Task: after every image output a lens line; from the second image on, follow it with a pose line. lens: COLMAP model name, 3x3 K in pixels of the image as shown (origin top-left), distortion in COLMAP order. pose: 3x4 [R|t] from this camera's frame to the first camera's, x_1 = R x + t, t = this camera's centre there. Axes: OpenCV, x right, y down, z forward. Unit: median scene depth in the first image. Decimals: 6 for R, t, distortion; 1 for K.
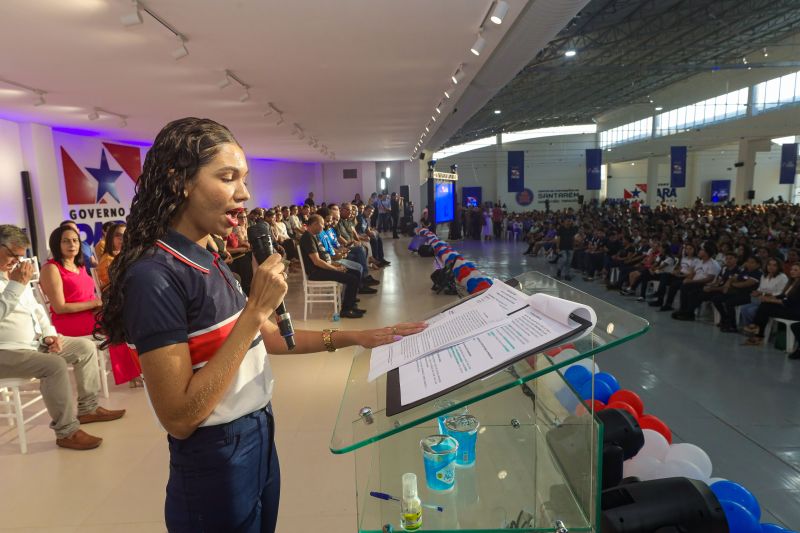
lens RADIAL K [[477.4, 0, 399.7], [0, 477.4, 266.4], [0, 0, 1]] dist [0.006189, 0.001131]
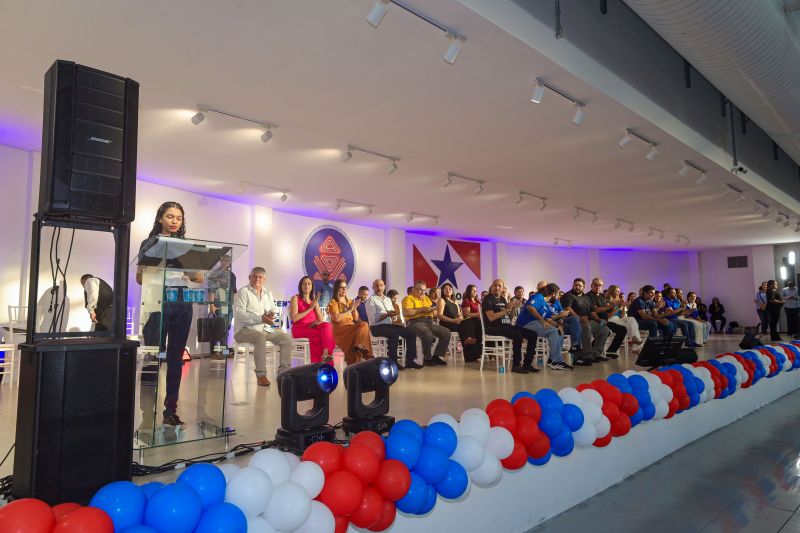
lens RADIAL K [[555.6, 0, 399.9], [0, 555.6, 263.5], [0, 0, 1]] dist [-0.008079, -0.001899]
pose [[0.679967, -0.043412, -0.731957, 0.352240], [-0.118989, 0.978481, -0.168571, 0.059696], [0.723524, 0.201718, 0.660169, -0.035698]]
